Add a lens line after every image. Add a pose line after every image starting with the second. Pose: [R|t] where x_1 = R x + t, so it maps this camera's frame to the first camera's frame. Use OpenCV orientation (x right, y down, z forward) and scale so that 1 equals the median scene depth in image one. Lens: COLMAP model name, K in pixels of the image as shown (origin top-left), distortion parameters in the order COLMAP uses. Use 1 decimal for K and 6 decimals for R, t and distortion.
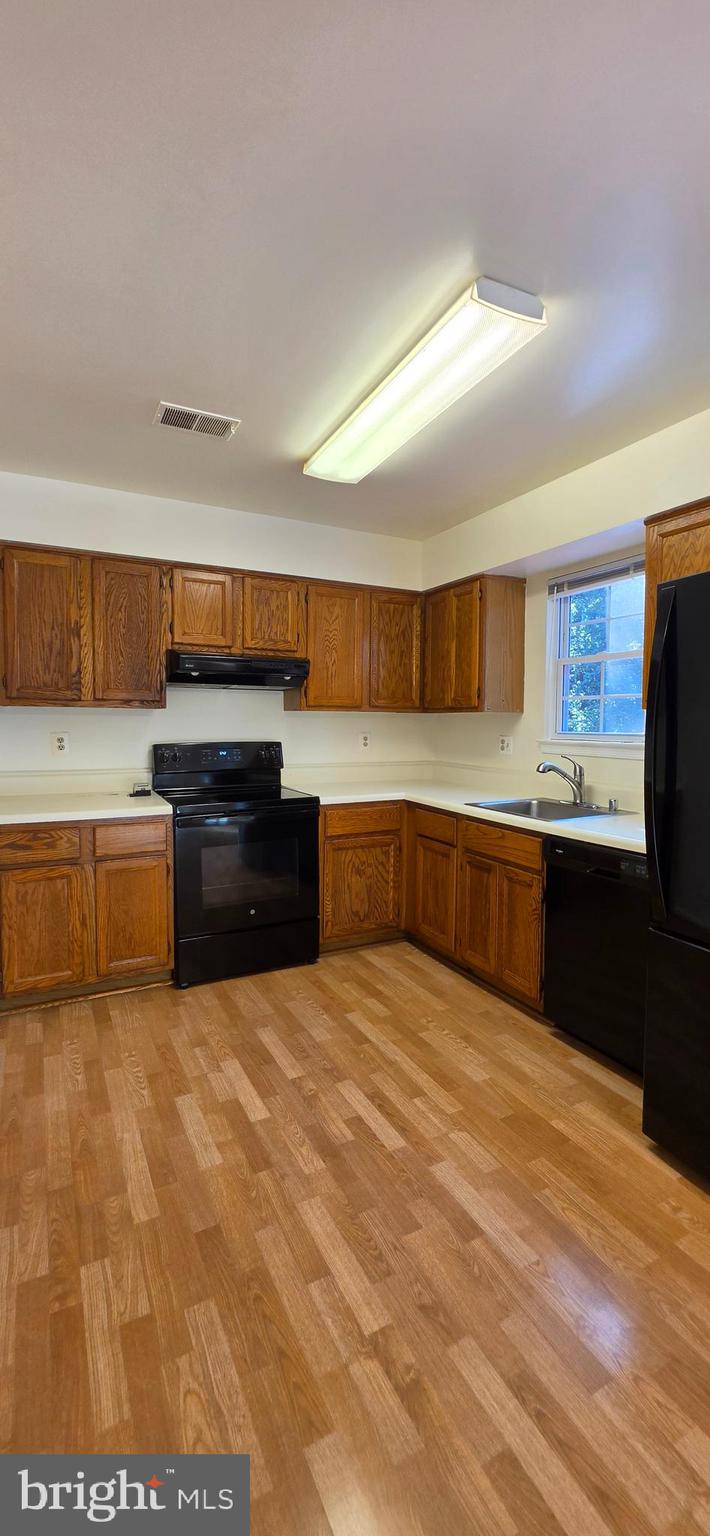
lens RADIAL K [[613.7, 0, 362.6], [0, 613.7, 761.3], [0, 0, 1]] dist [-0.003723, 0.000262]
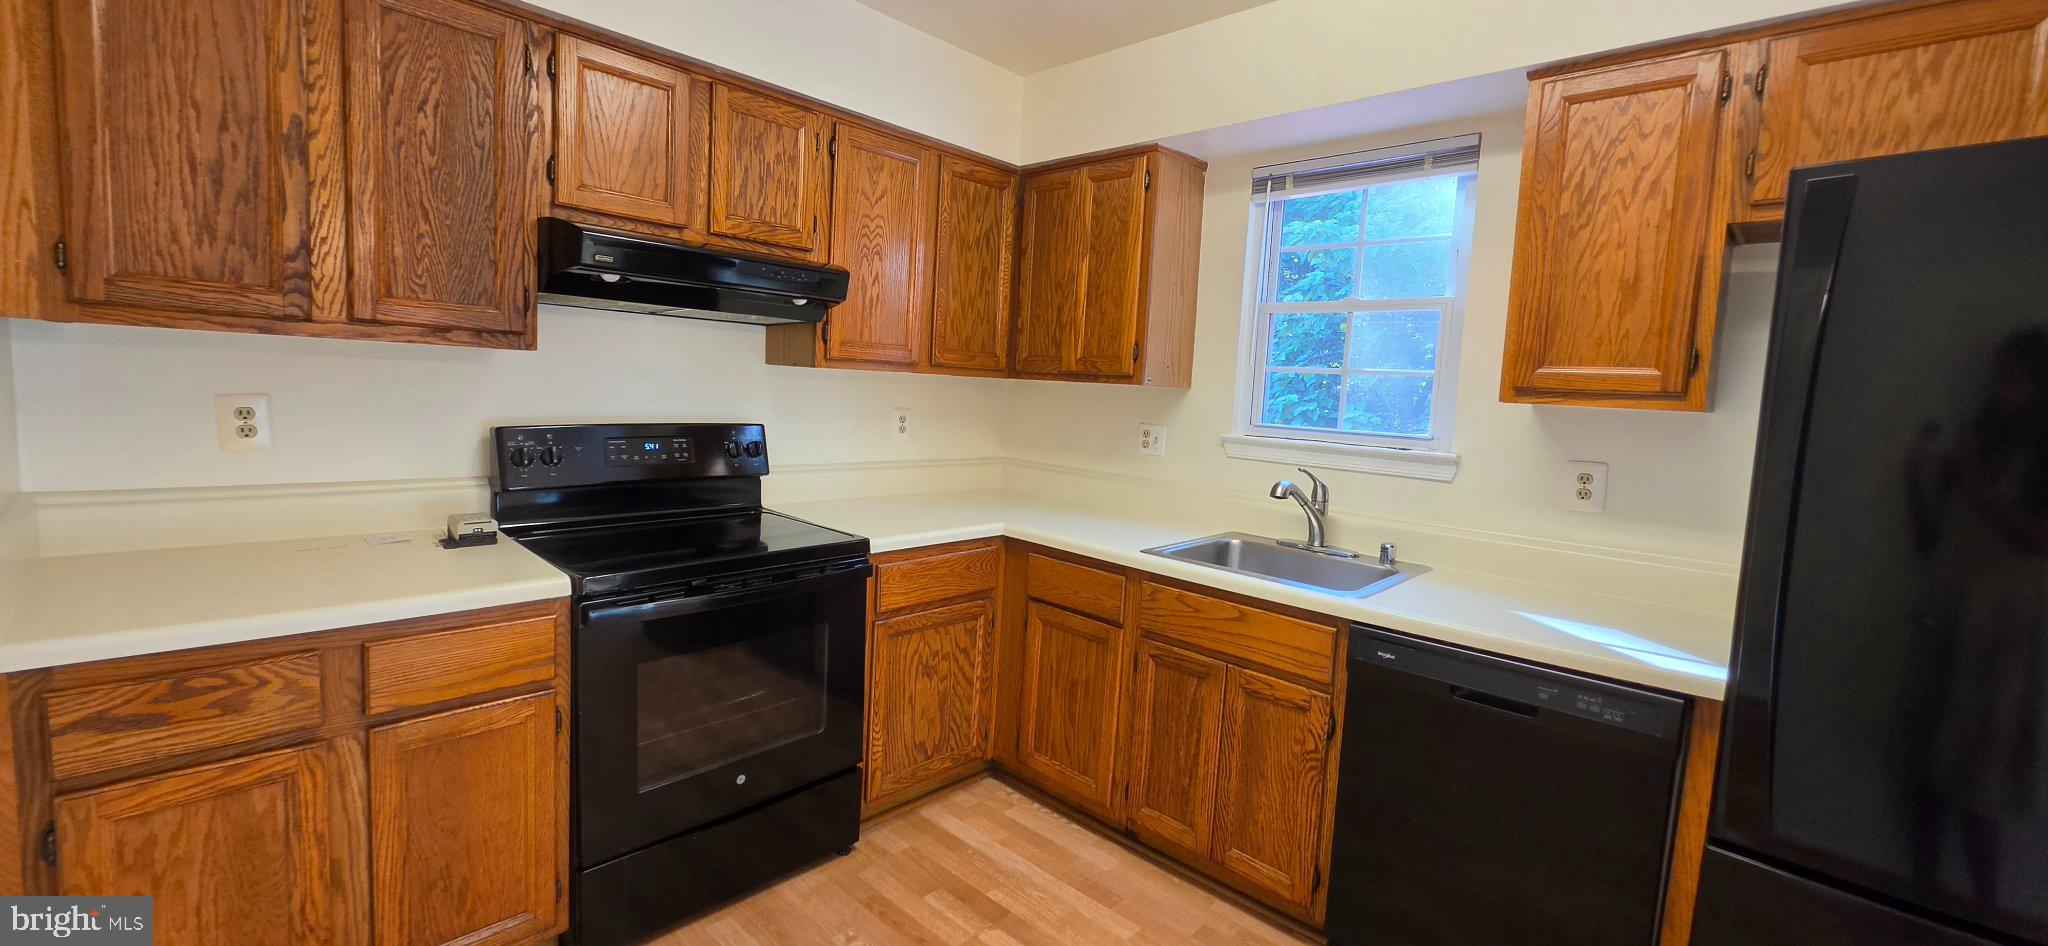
lens RADIAL K [[818.2, 0, 1009.4], [0, 818.2, 466.6], [0, 0, 1]] dist [-0.003723, 0.000262]
pose [[0.948761, 0.010159, 0.315831, -0.184787], [-0.024685, 0.998811, 0.042028, -0.035799], [-0.315029, -0.047671, 0.947884, 0.328461]]
